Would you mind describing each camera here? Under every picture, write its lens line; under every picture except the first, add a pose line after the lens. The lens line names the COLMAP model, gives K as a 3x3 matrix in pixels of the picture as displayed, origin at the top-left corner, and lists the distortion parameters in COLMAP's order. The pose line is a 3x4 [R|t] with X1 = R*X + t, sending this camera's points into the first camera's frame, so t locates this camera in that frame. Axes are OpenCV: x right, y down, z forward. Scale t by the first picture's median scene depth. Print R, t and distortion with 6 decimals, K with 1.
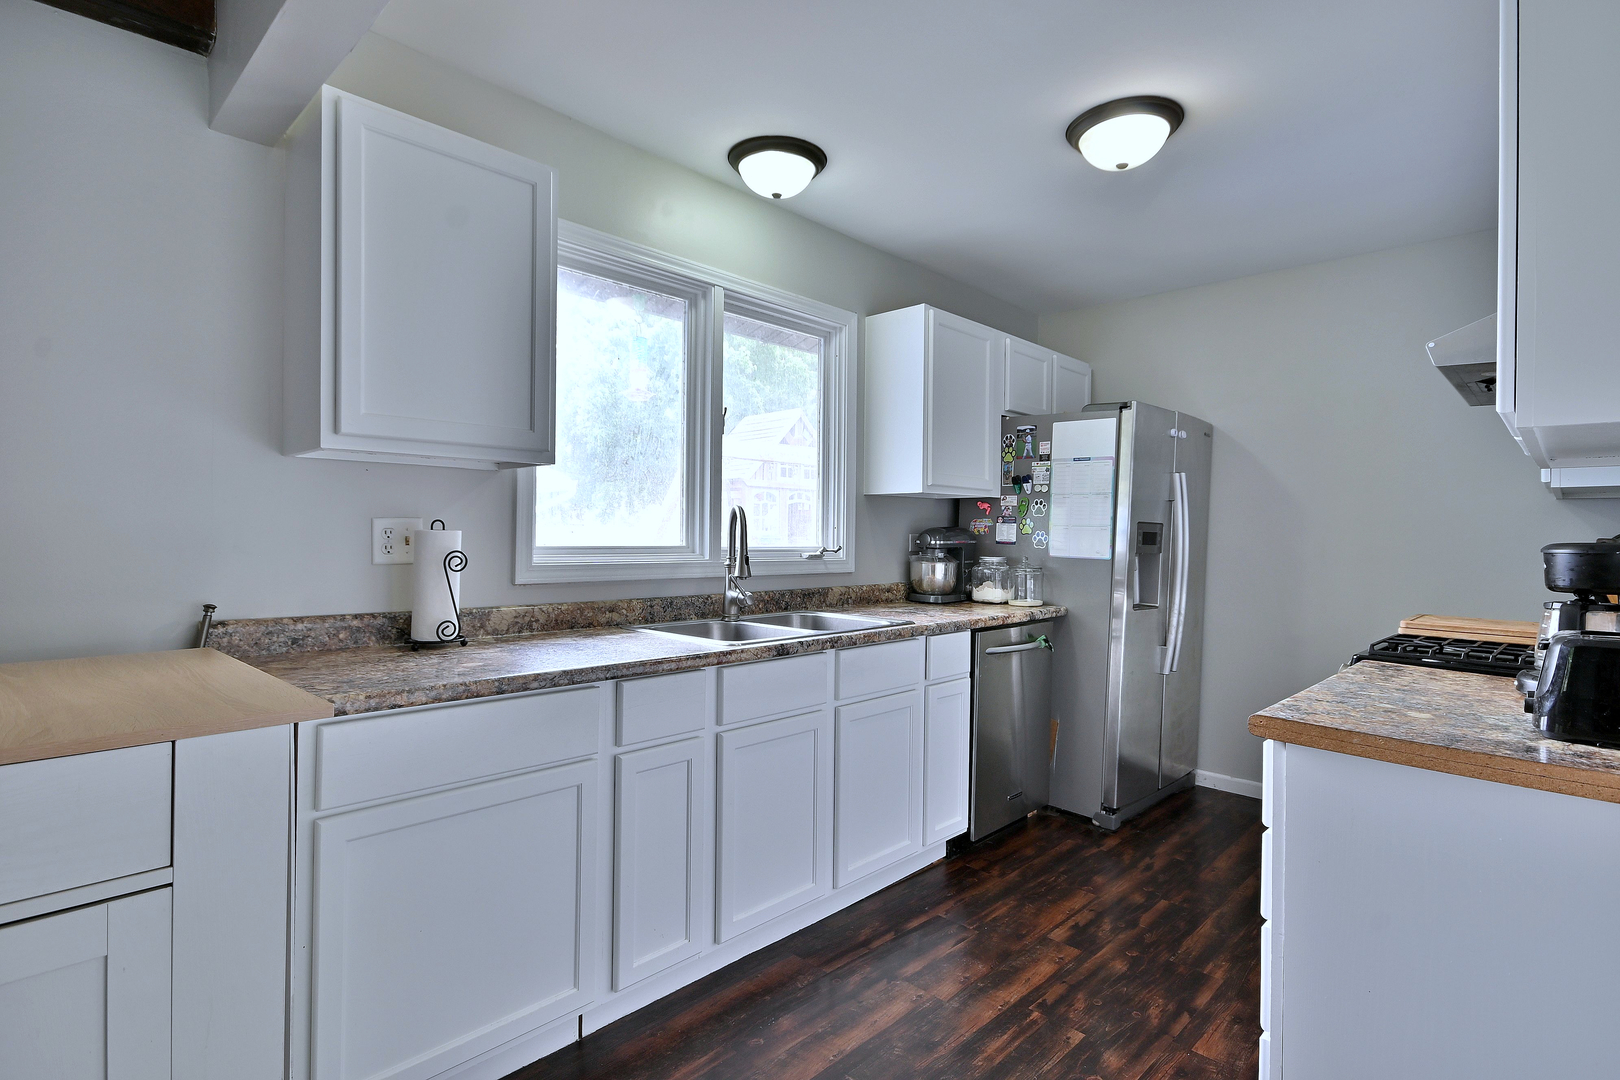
lens RADIAL K [[803.4, 0, 818.8], [0, 803.4, 530.7], [0, 0, 1]] dist [0.017536, 0.000658]
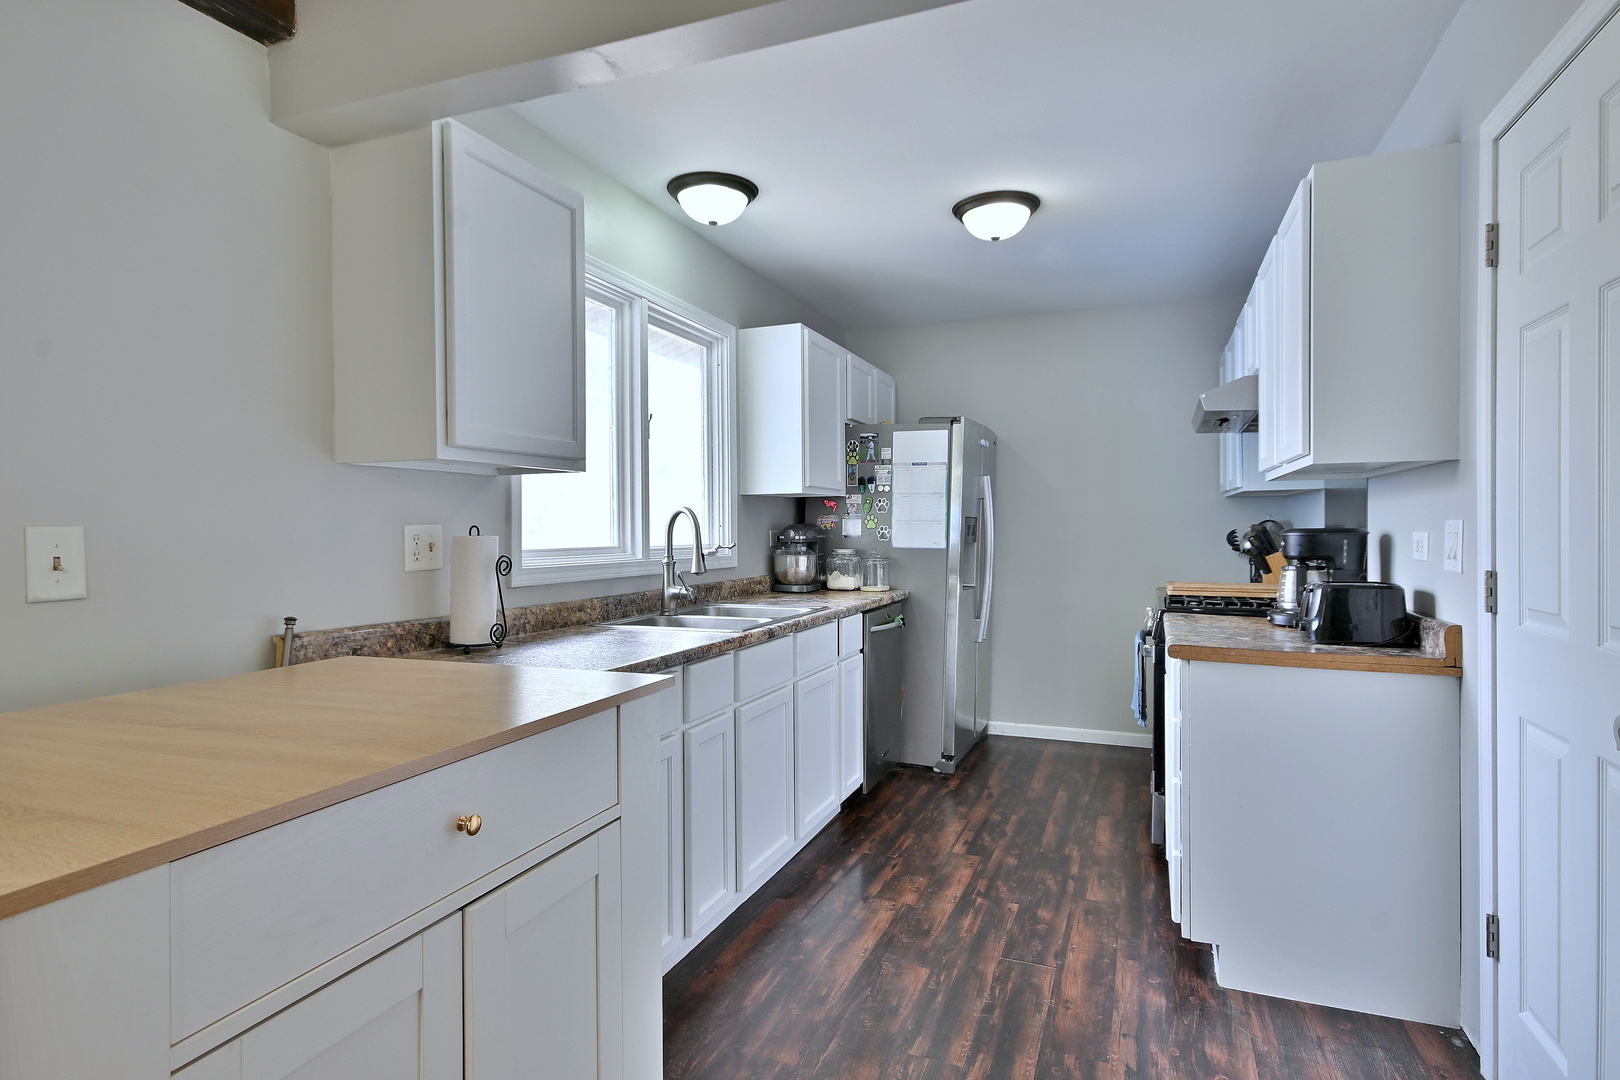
lens RADIAL K [[854.4, 0, 825.4], [0, 854.4, 532.1], [0, 0, 1]] dist [0.012746, 0.006363]
pose [[0.923061, -0.019702, 0.384149, -0.346696], [0.016474, 0.999796, 0.011691, -0.007705], [-0.384300, -0.004463, 0.923197, -0.122647]]
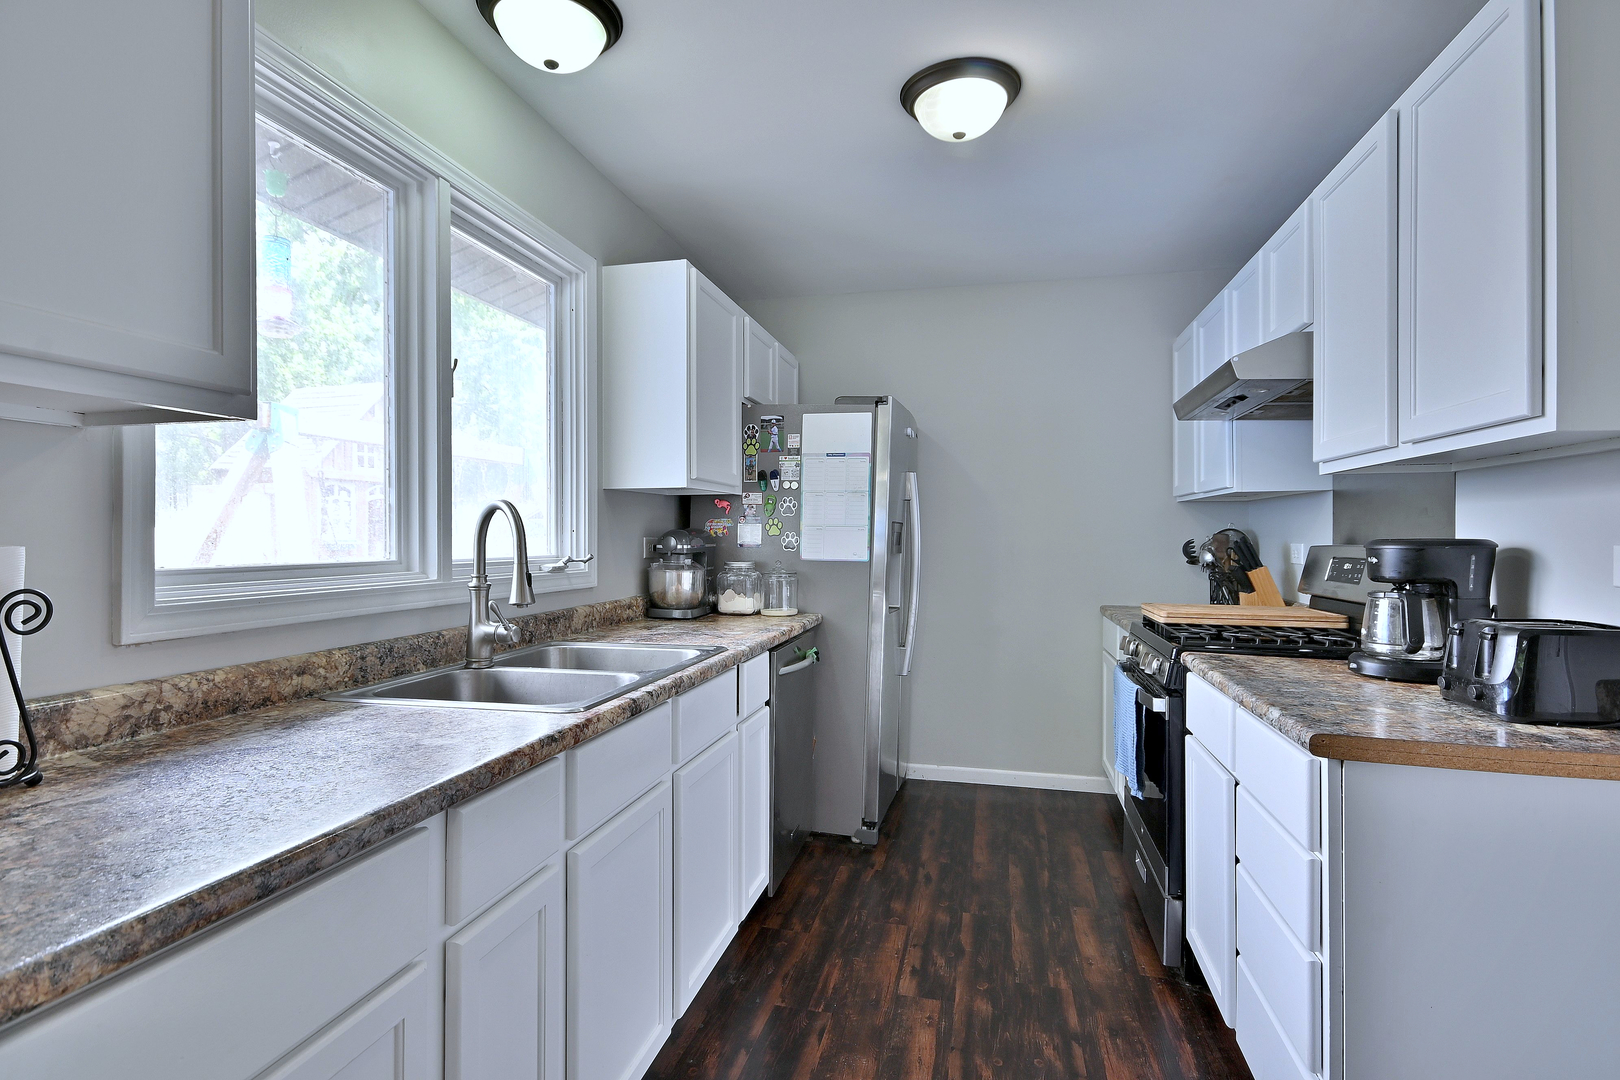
lens RADIAL K [[803.4, 0, 814.6], [0, 803.4, 532.6], [0, 0, 1]] dist [0.017536, 0.000658]
pose [[0.863514, -0.011109, 0.504203, -0.205920], [0.009661, 0.999938, 0.005486, -0.004668], [-0.504232, 0.000134, 0.863568, 0.251923]]
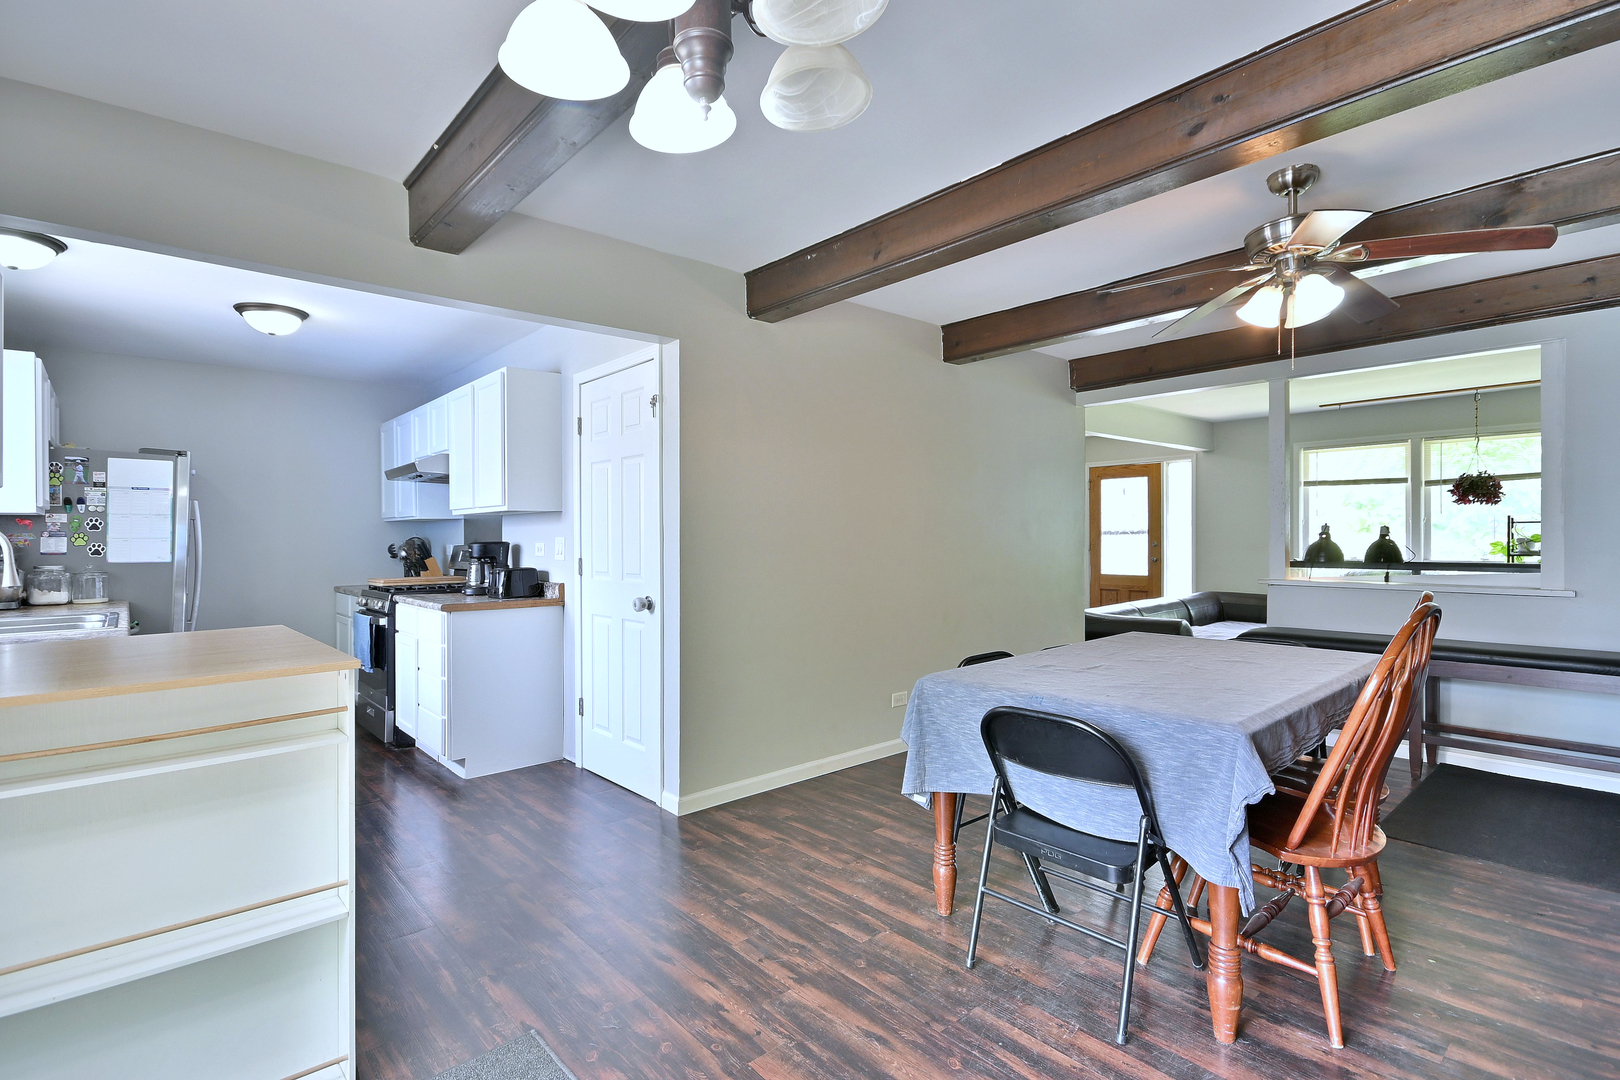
lens RADIAL K [[780.0, 0, 806.1], [0, 780.0, 530.7], [0, 0, 1]] dist [0.000016, -0.001014]
pose [[0.105517, -0.010033, 0.994367, -1.037694], [0.011720, 0.999892, 0.008845, -0.021232], [-0.994348, 0.010721, 0.105623, -0.286231]]
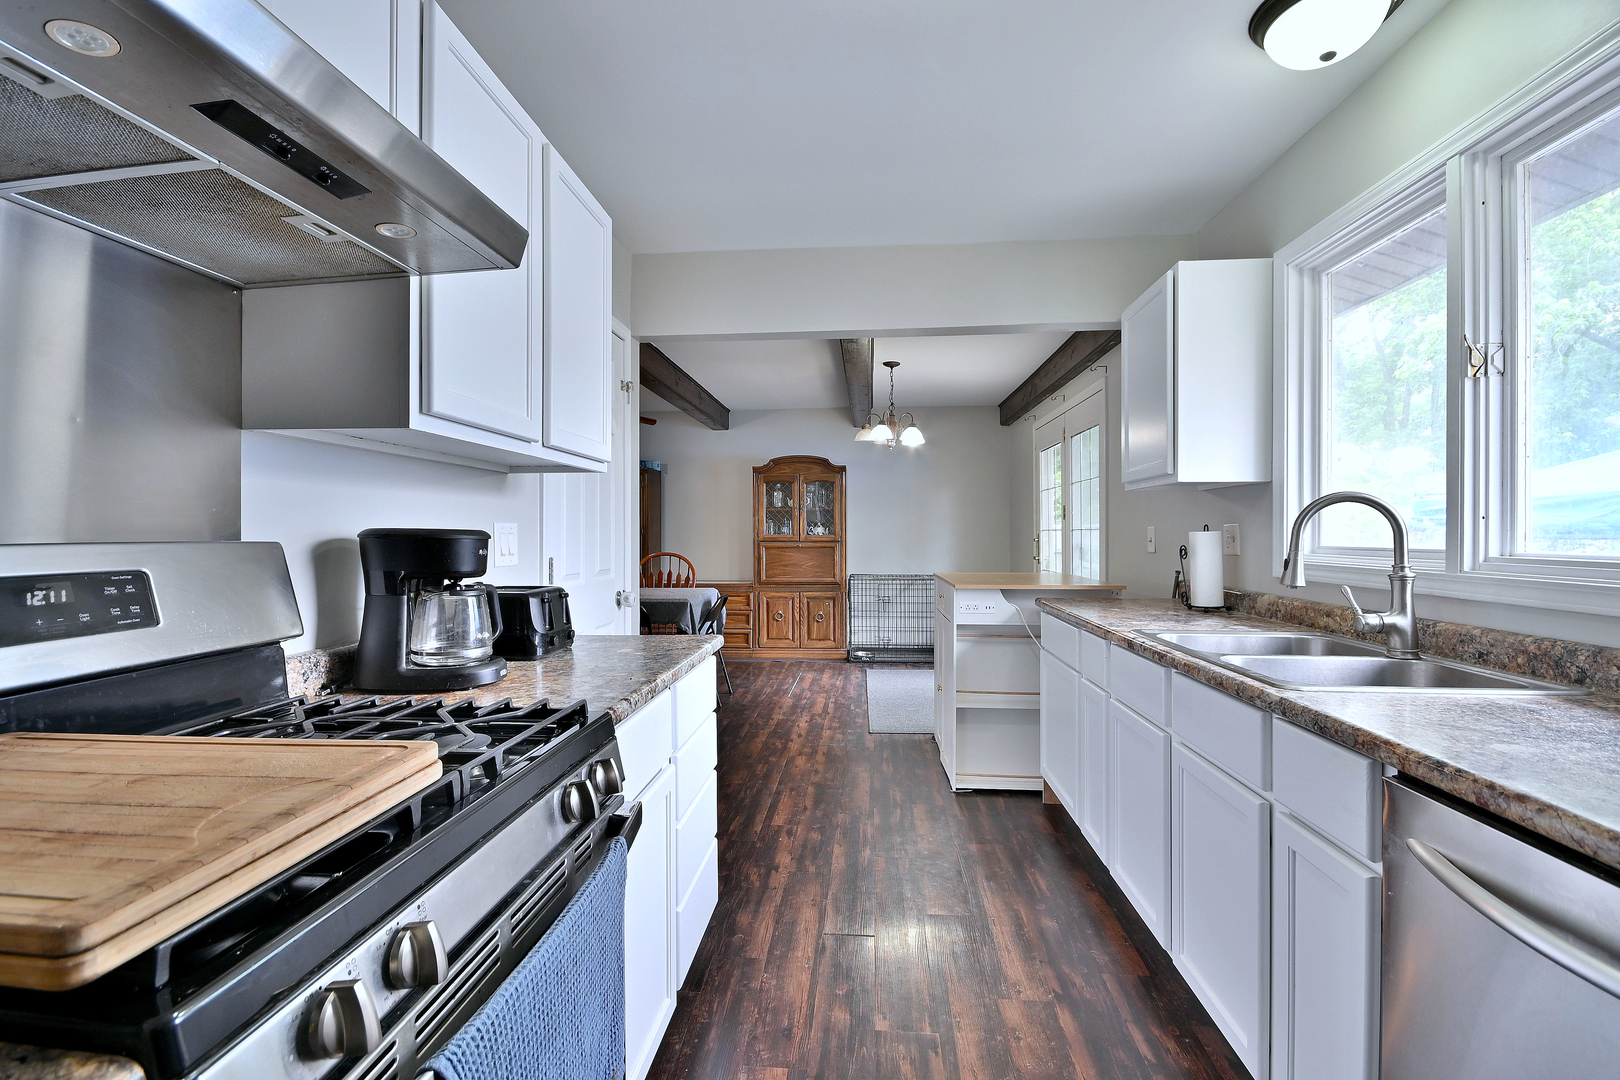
lens RADIAL K [[751.6, 0, 797.8], [0, 751.6, 532.2], [0, 0, 1]] dist [0.011281, -0.006887]
pose [[-0.794199, -0.008080, -0.607604, 0.686450], [-0.003595, 0.999957, -0.008599, 0.011089], [0.607647, -0.004646, -0.794194, 1.184566]]
